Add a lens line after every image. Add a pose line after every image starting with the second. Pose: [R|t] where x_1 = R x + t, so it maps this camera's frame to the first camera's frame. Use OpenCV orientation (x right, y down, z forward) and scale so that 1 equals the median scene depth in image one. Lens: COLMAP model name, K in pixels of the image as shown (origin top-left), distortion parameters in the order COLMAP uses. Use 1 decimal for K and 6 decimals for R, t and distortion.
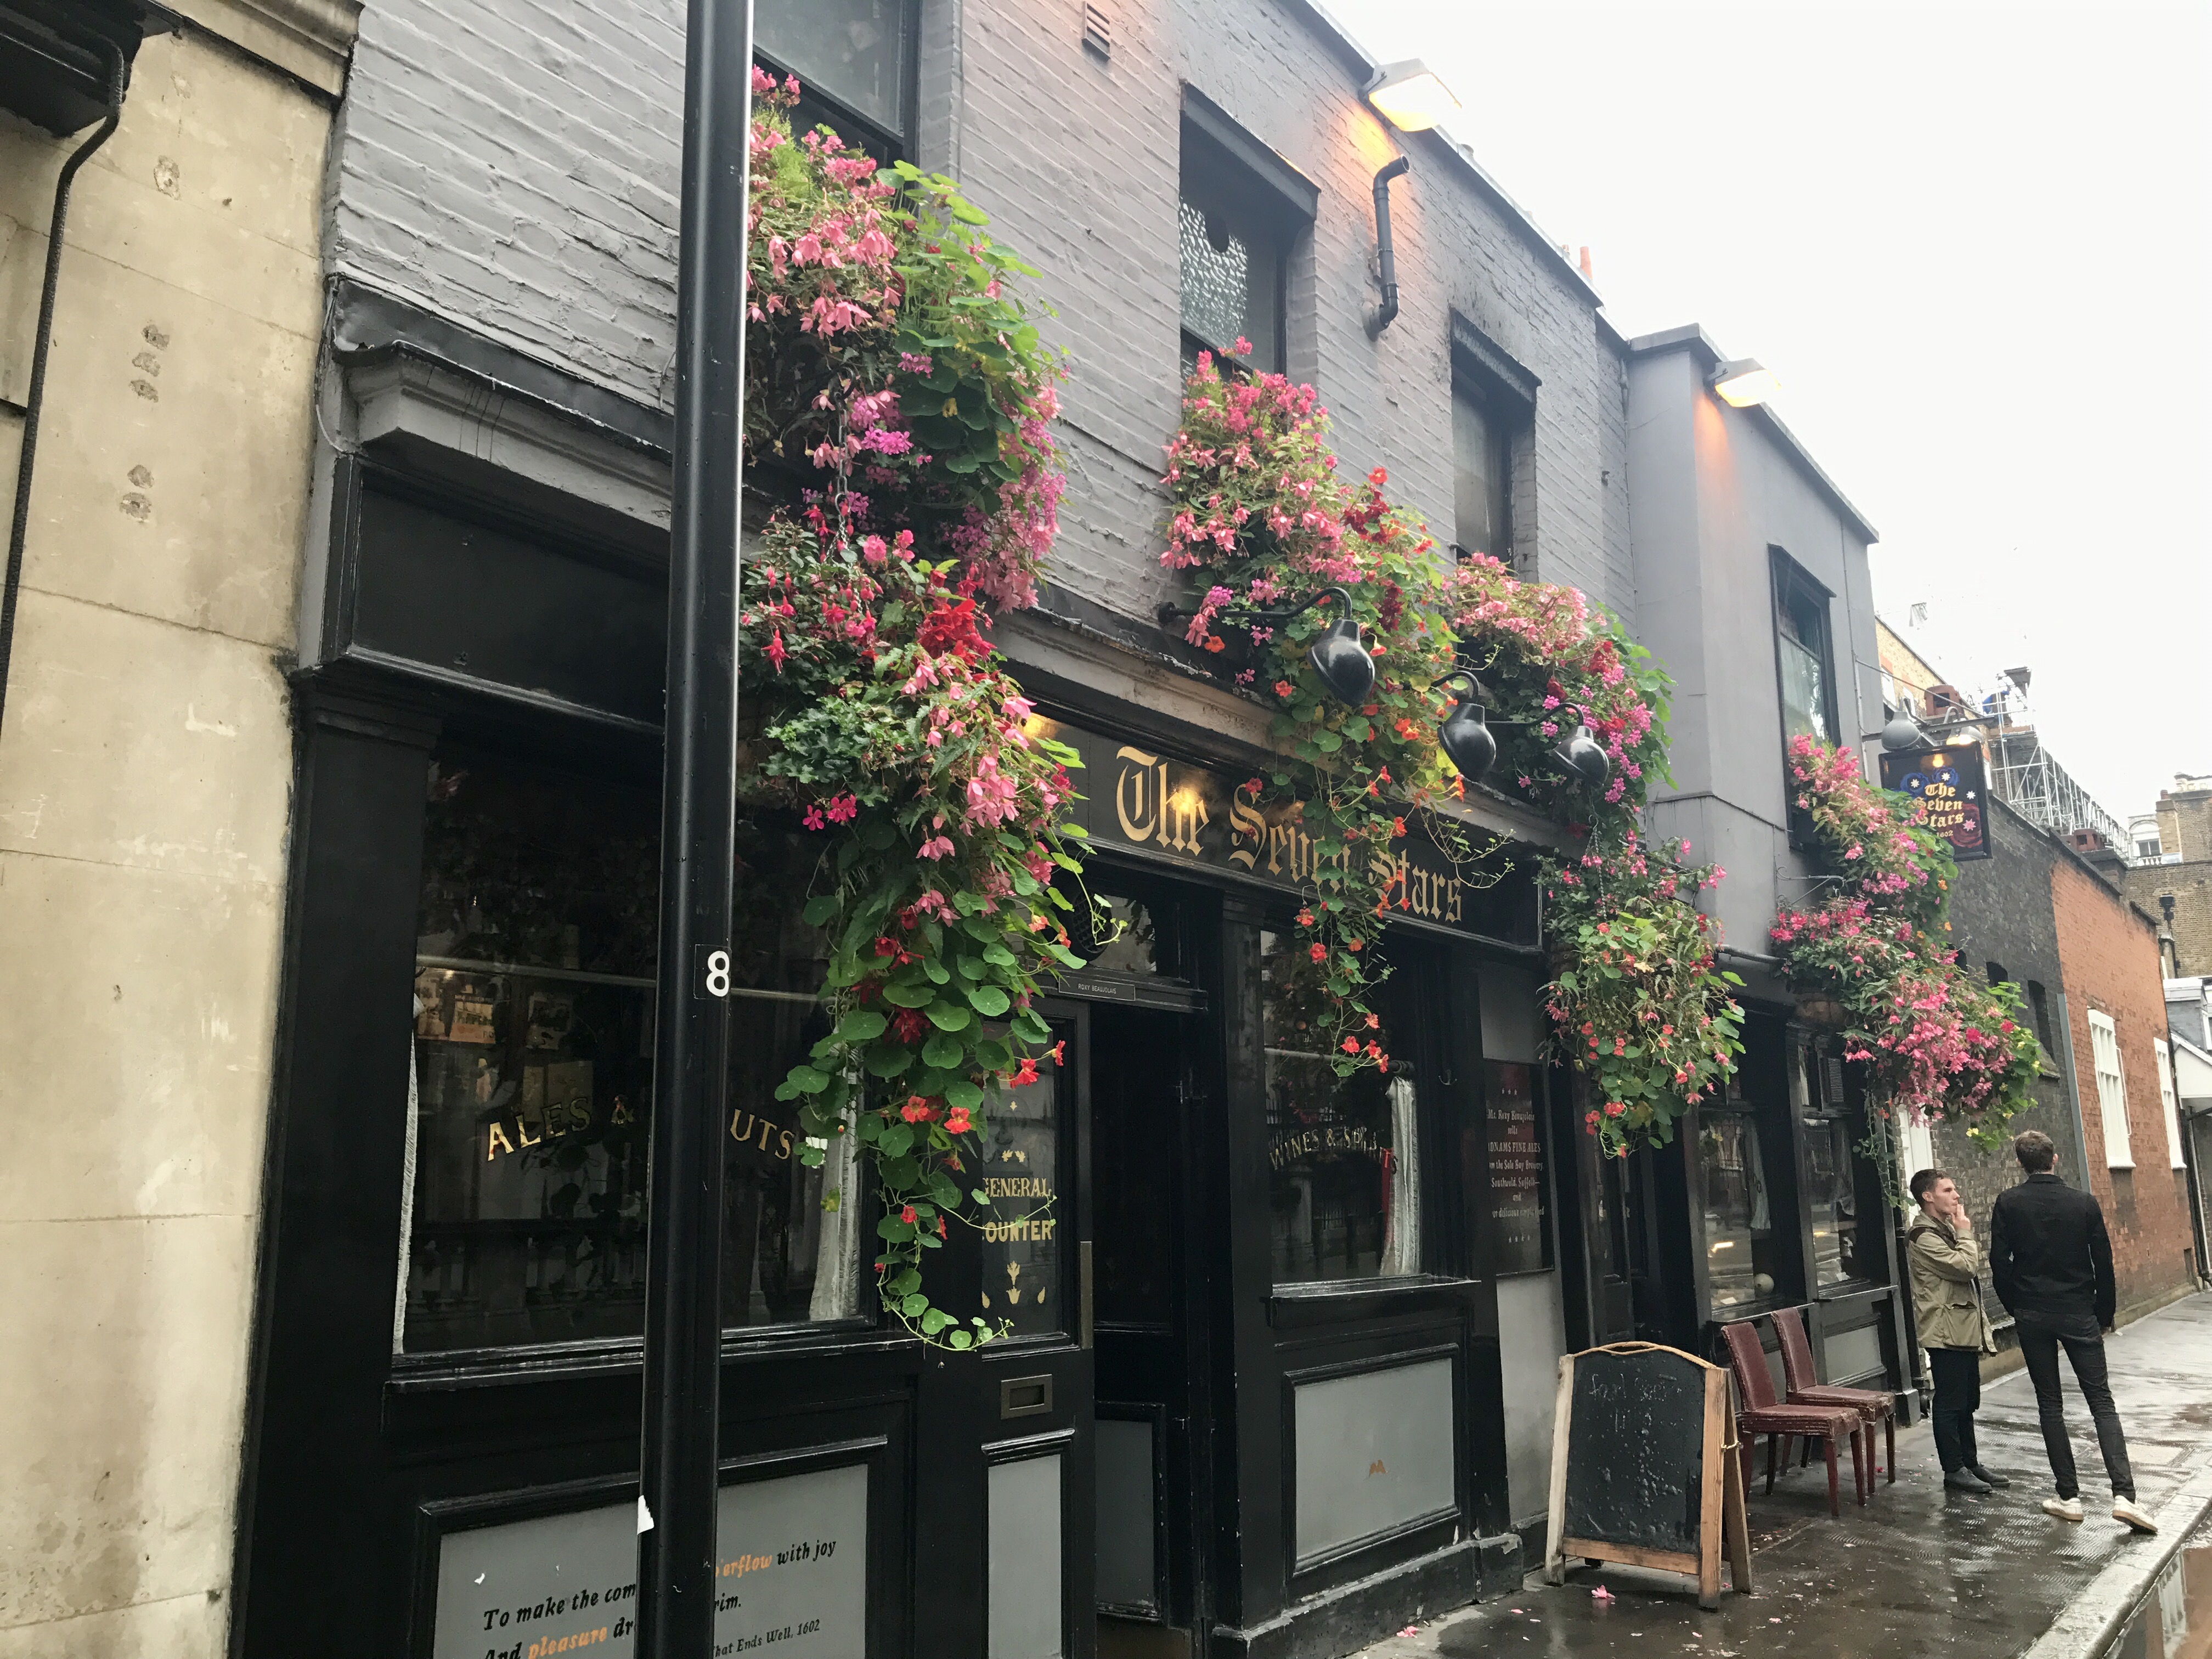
lens RADIAL K [[1820.0, 0, 1106.0], [0, 1820.0, 829.5], [0, 0, 1]] dist [0.027472, -0.013773]
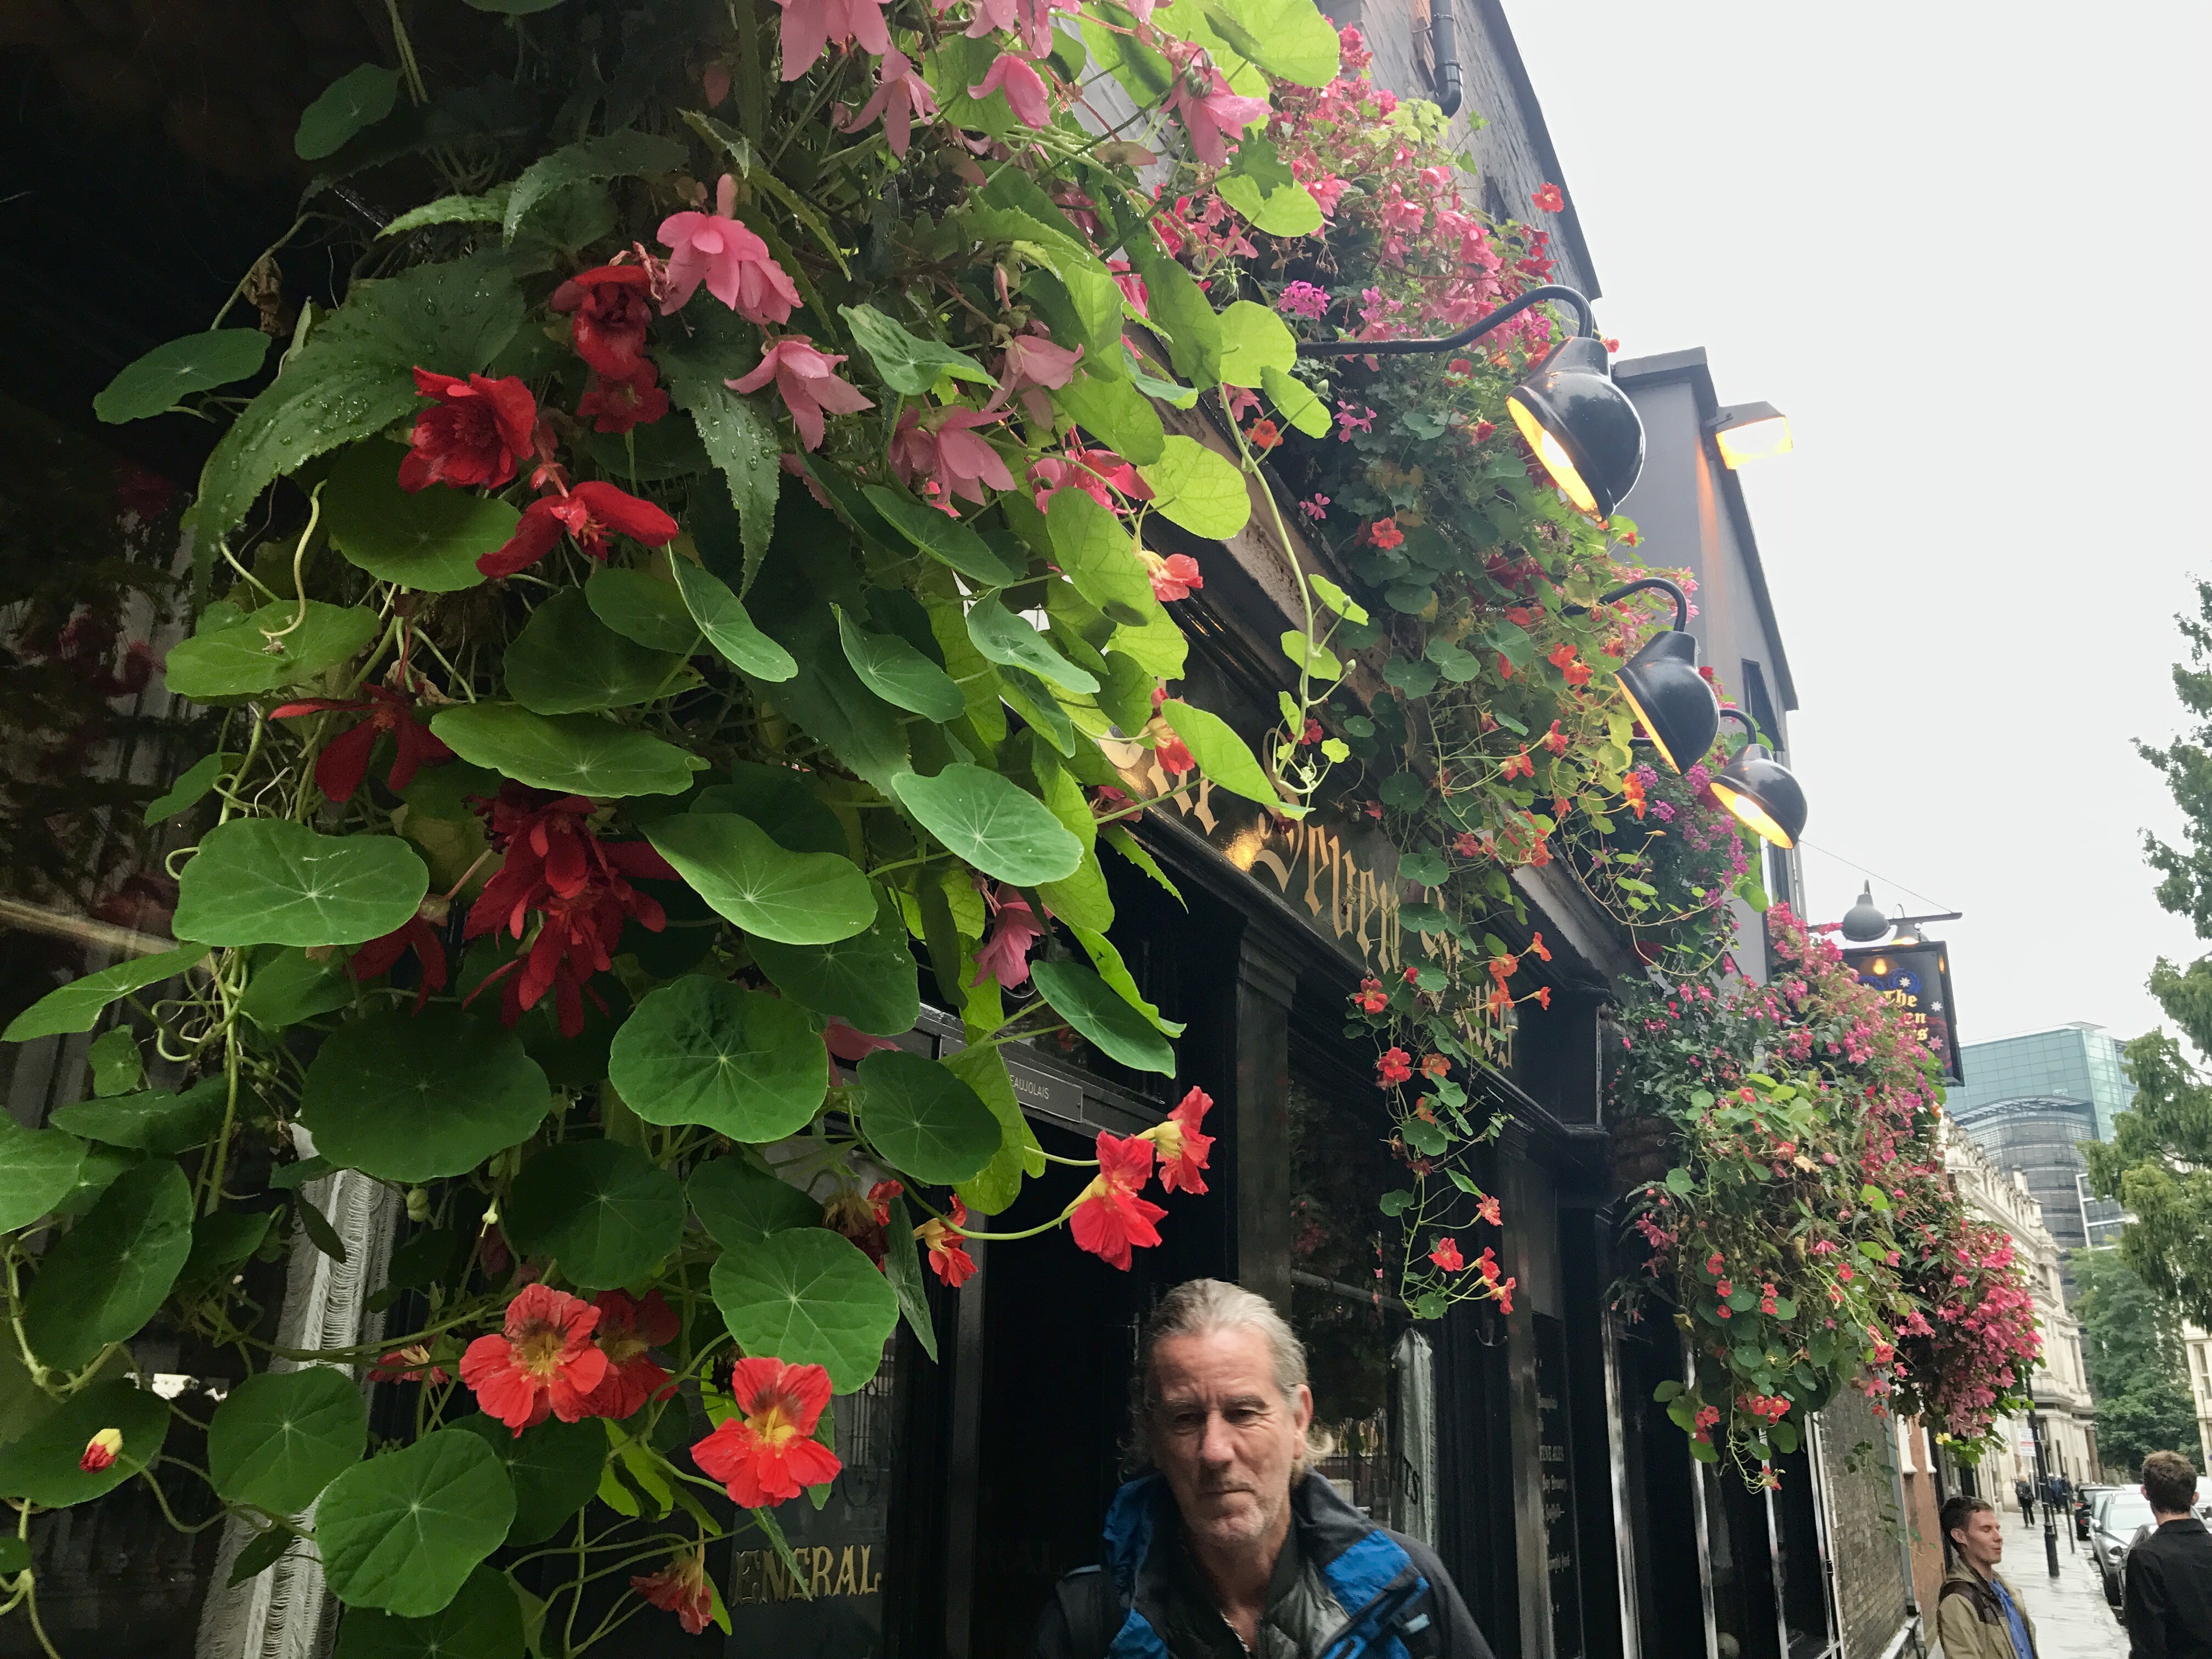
lens RADIAL K [[1820.0, 0, 1106.0], [0, 1820.0, 829.5], [0, 0, 1]] dist [0.027472, -0.013773]
pose [[0.982582, 0.090043, 0.162555, -0.050970], [-0.067786, 0.988162, -0.137625, 0.074753], [-0.173023, 0.124209, 0.977054, 0.490519]]
